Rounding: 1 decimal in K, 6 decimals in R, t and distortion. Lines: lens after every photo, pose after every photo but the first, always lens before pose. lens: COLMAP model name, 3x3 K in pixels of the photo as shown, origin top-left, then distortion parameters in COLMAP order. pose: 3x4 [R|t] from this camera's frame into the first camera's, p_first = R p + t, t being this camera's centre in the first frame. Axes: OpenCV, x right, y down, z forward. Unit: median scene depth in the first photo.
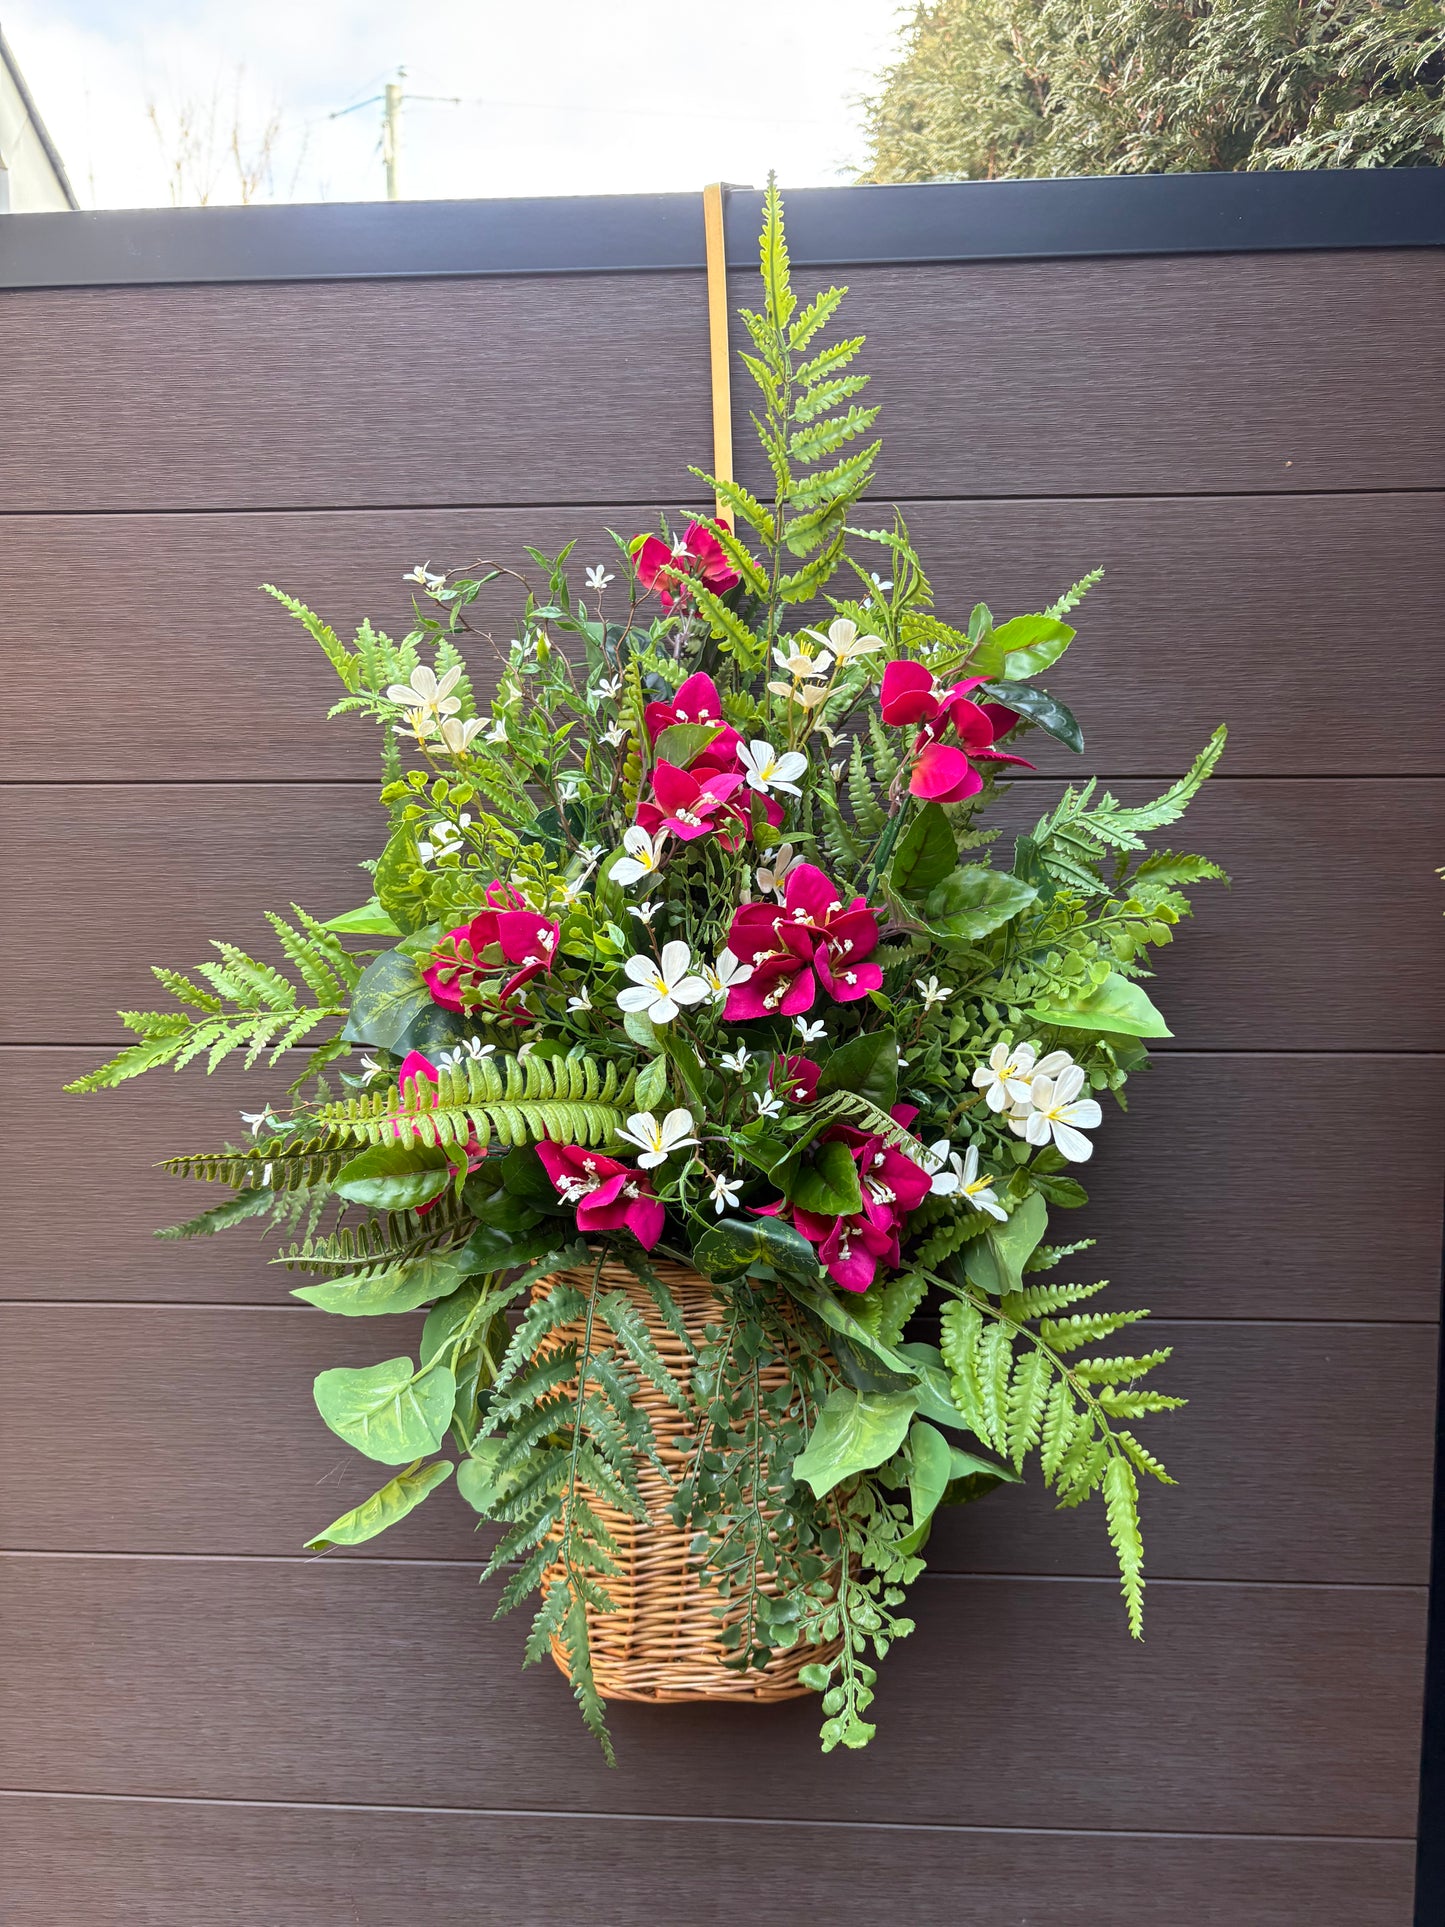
lens RADIAL K [[1495.8, 0, 724.4], [0, 1495.8, 956.9], [0, 0, 1]] dist [0.009725, -0.002455]
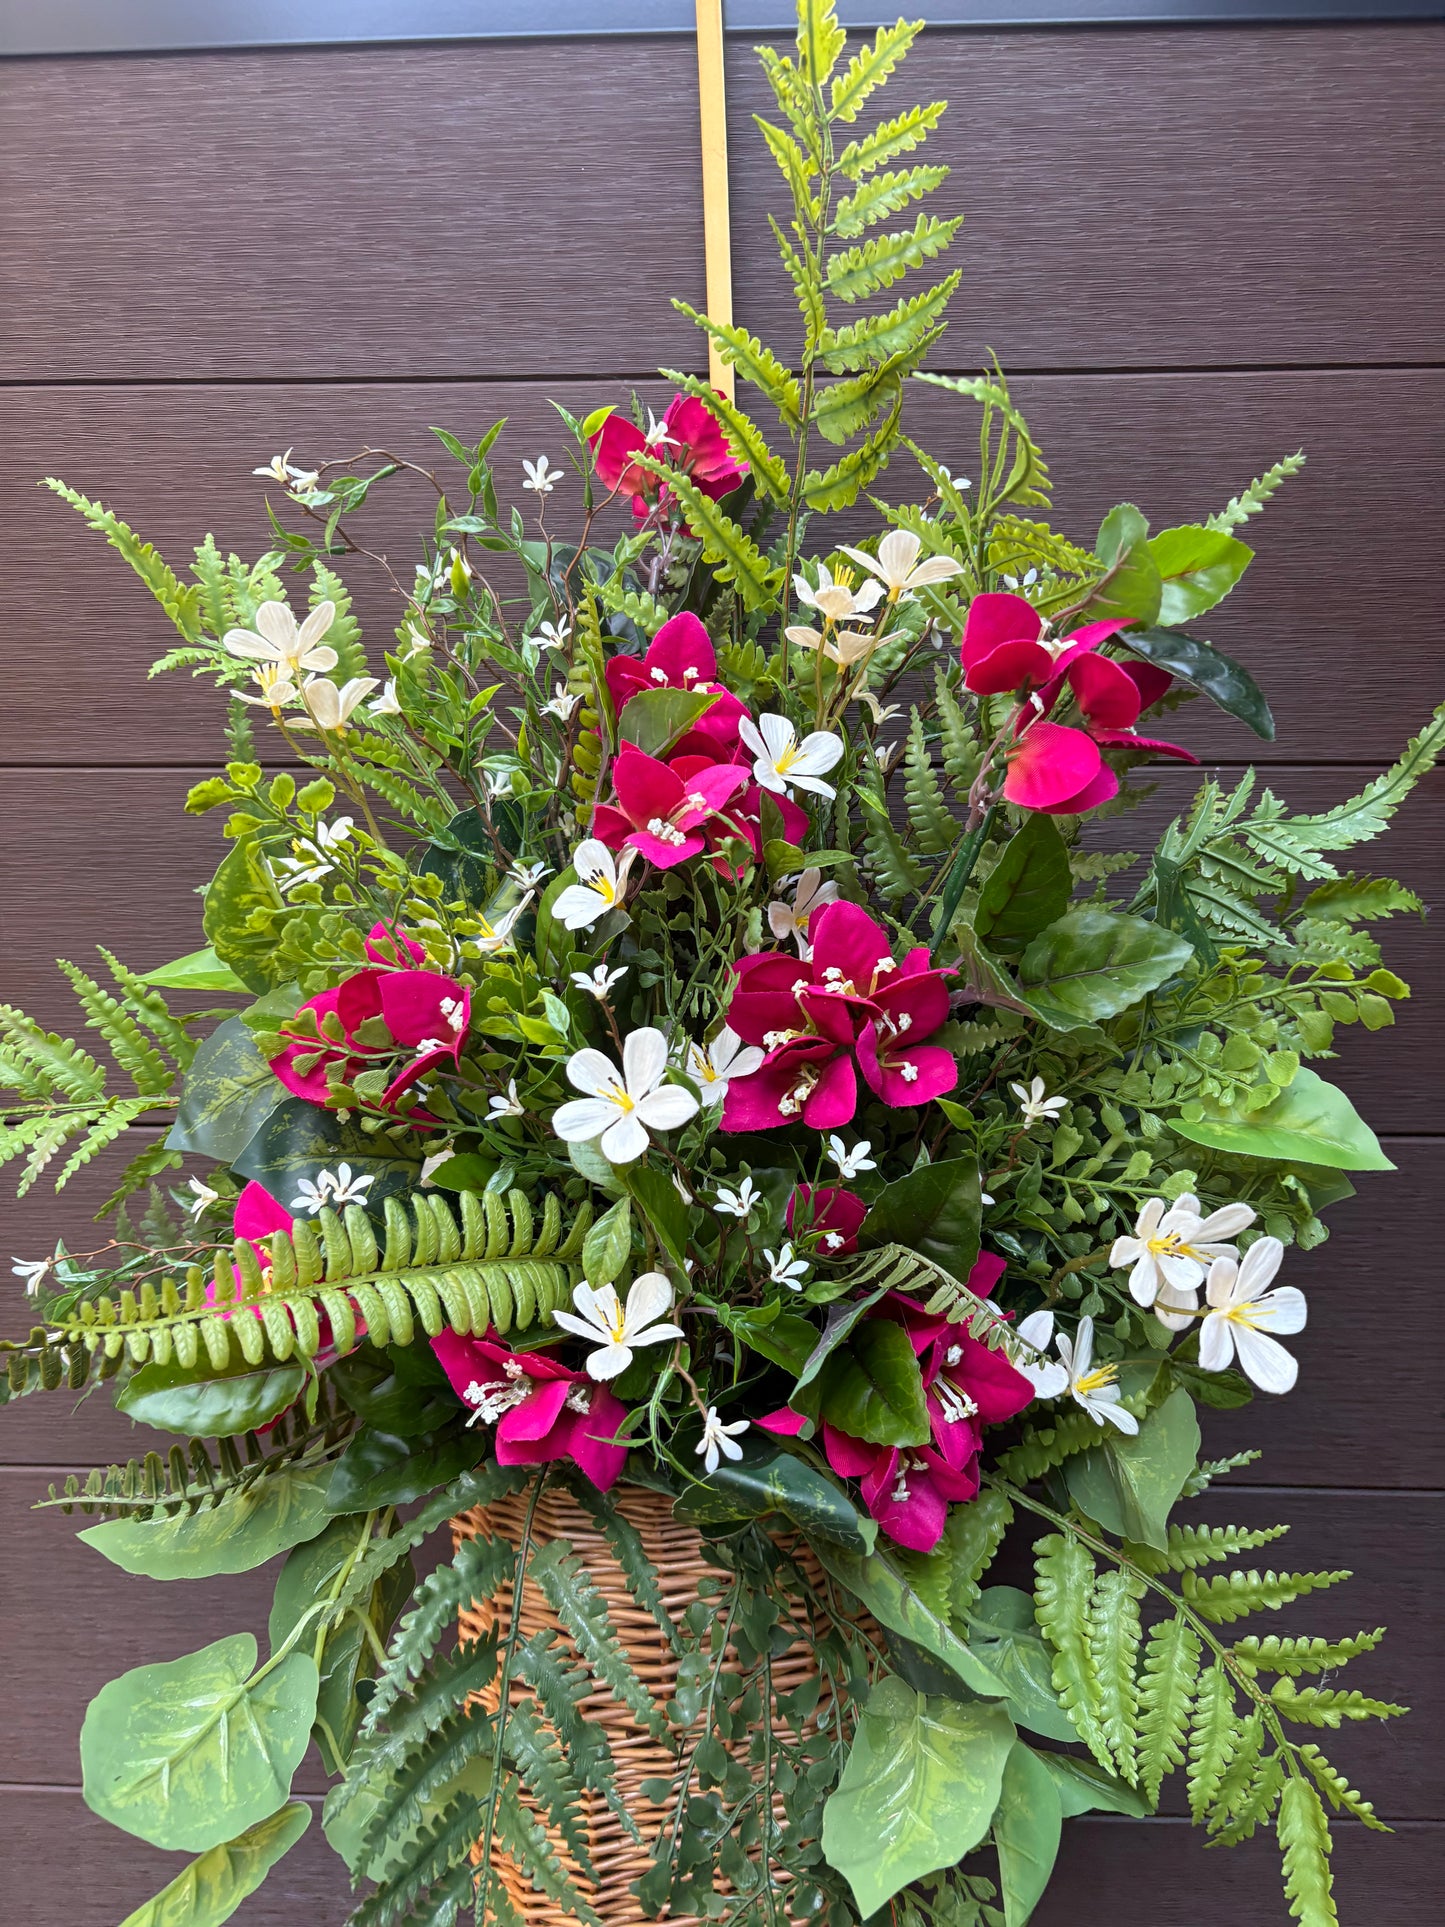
lens RADIAL K [[1486.3, 0, 749.4], [0, 1486.3, 975.5], [0, 0, 1]] dist [-0.012970, 0.012664]
pose [[0.999854, 0.001079, 0.017074, 0.001654], [-0.001824, 0.999046, 0.043640, -0.058391], [-0.017011, -0.043665, 0.998901, 0.339493]]
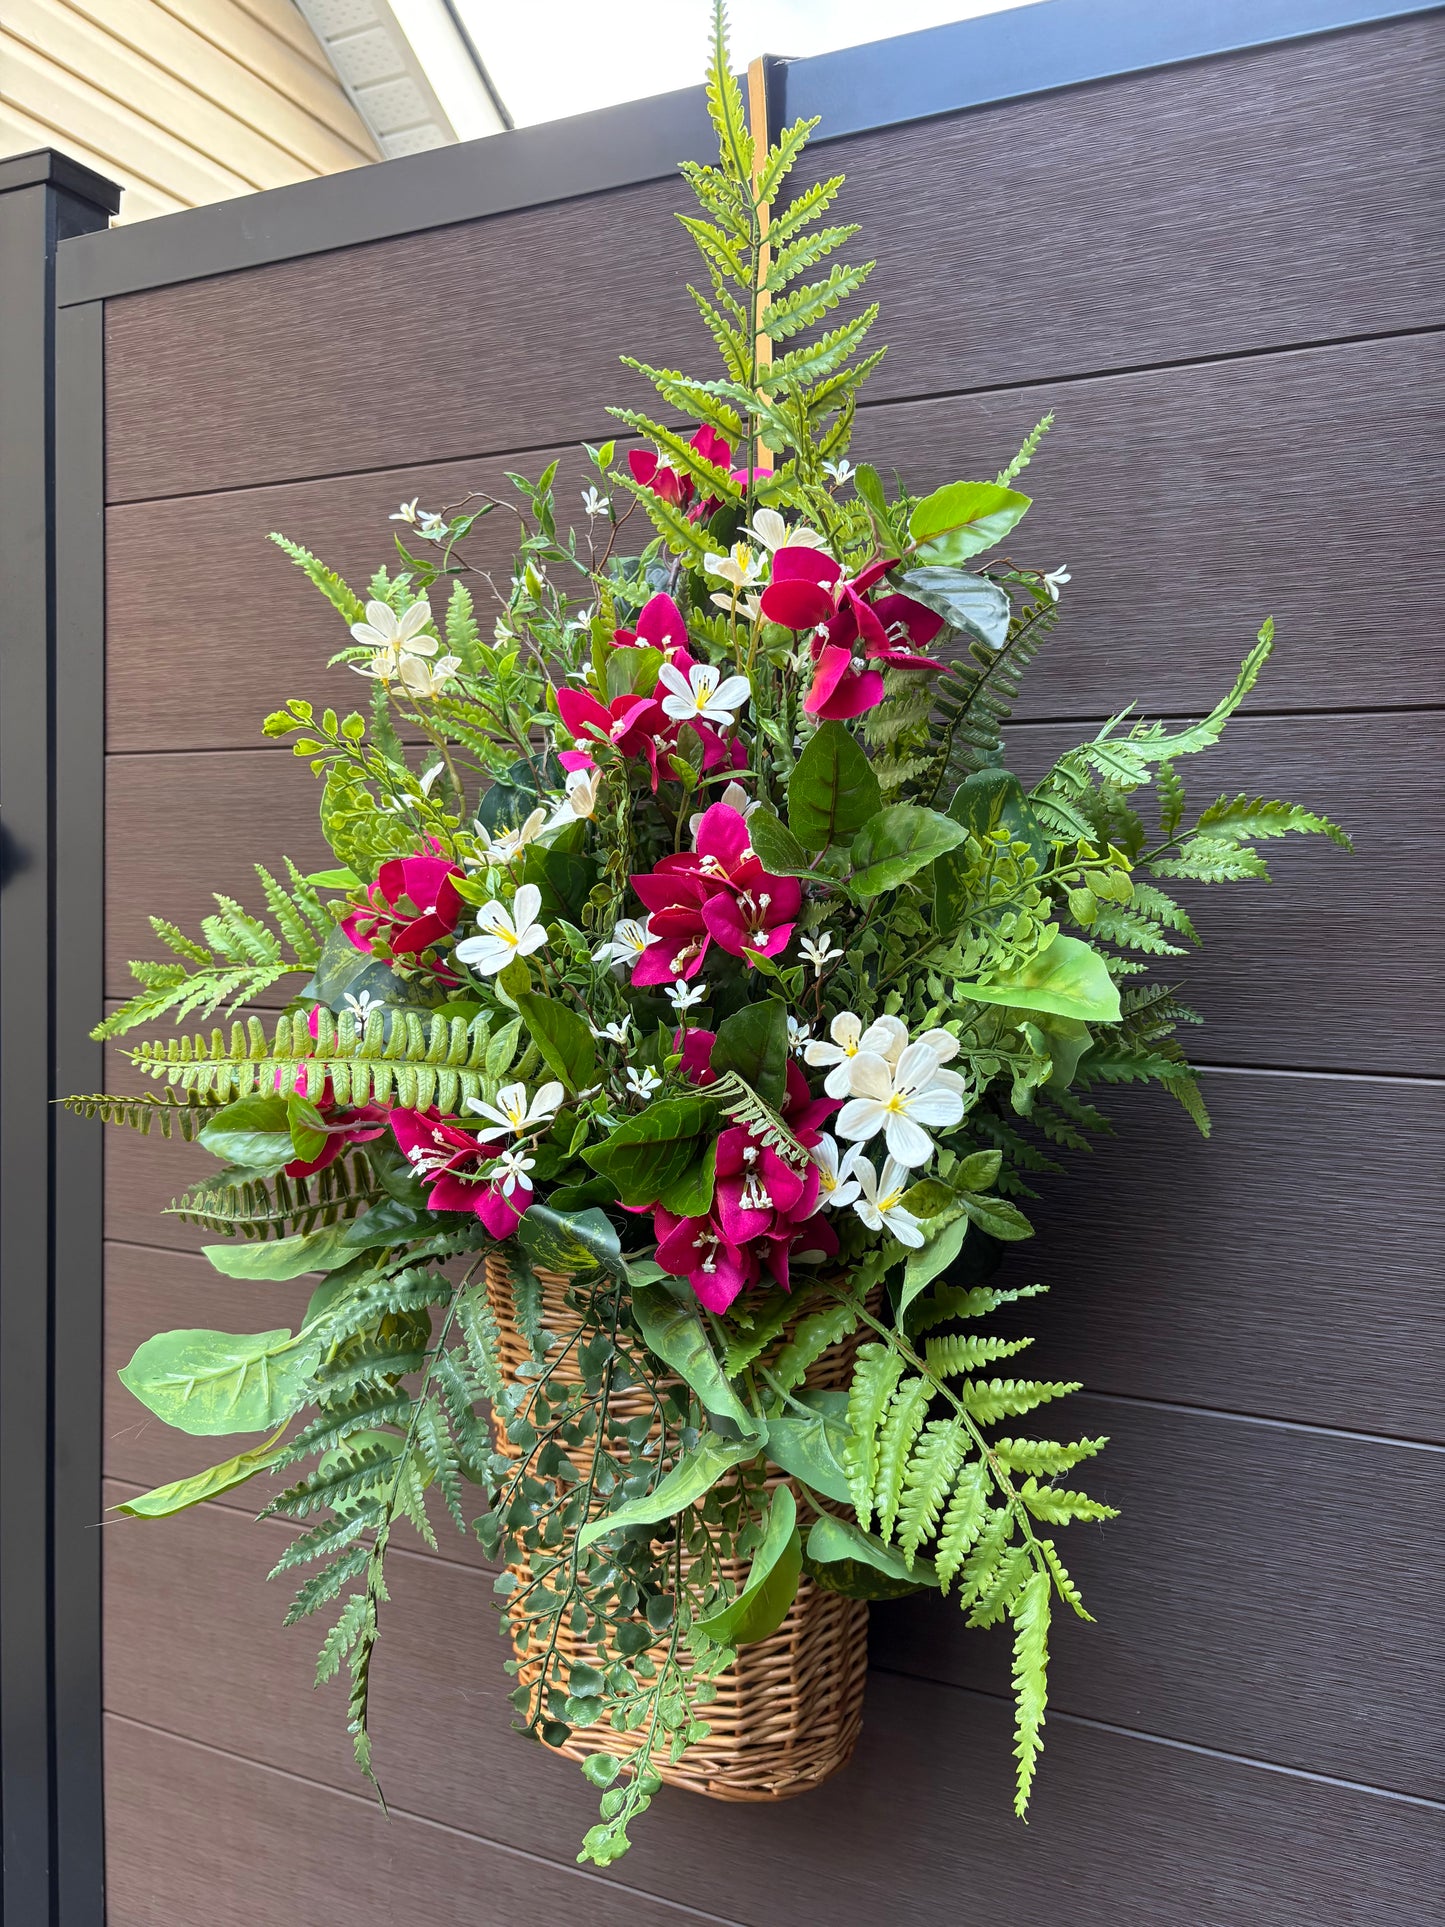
lens RADIAL K [[1497.2, 0, 722.5], [0, 1497.2, 963.5], [0, 0, 1]] dist [0.002288, -0.003204]
pose [[0.930833, 0.031399, -0.364094, 0.370745], [-0.041252, 0.998962, -0.019312, 0.045185], [0.363109, 0.032996, 0.931162, 0.218321]]
